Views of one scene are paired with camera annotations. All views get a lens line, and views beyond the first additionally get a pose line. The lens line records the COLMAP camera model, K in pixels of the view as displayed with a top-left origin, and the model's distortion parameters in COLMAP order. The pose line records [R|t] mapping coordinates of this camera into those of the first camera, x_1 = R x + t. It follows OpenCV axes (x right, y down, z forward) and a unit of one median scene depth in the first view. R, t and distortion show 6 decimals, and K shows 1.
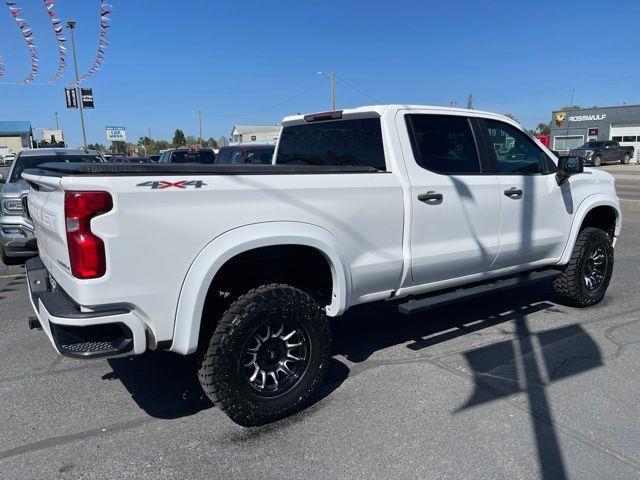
lens RADIAL K [[486.8, 0, 315.4], [0, 486.8, 240.8], [0, 0, 1]] dist [0.070586, -0.101416]
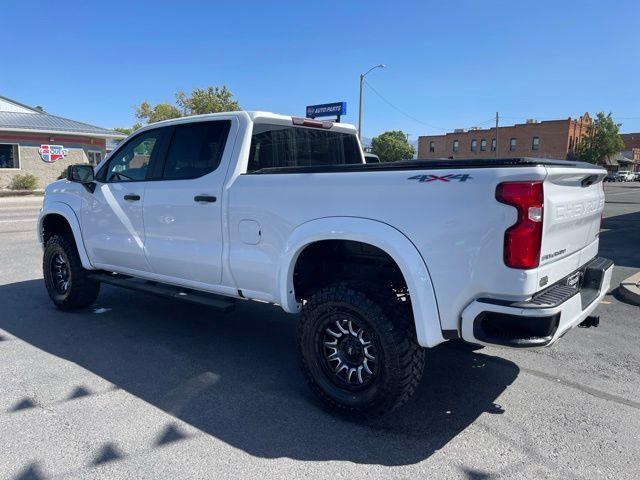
lens RADIAL K [[486.8, 0, 323.4], [0, 486.8, 239.5], [0, 0, 1]] dist [0.070996, -0.105845]
pose [[-0.273241, -0.114706, 0.955082, -1.146687], [0.168926, 0.971714, 0.165032, -0.208453], [-0.946997, 0.206432, -0.246135, 1.467135]]
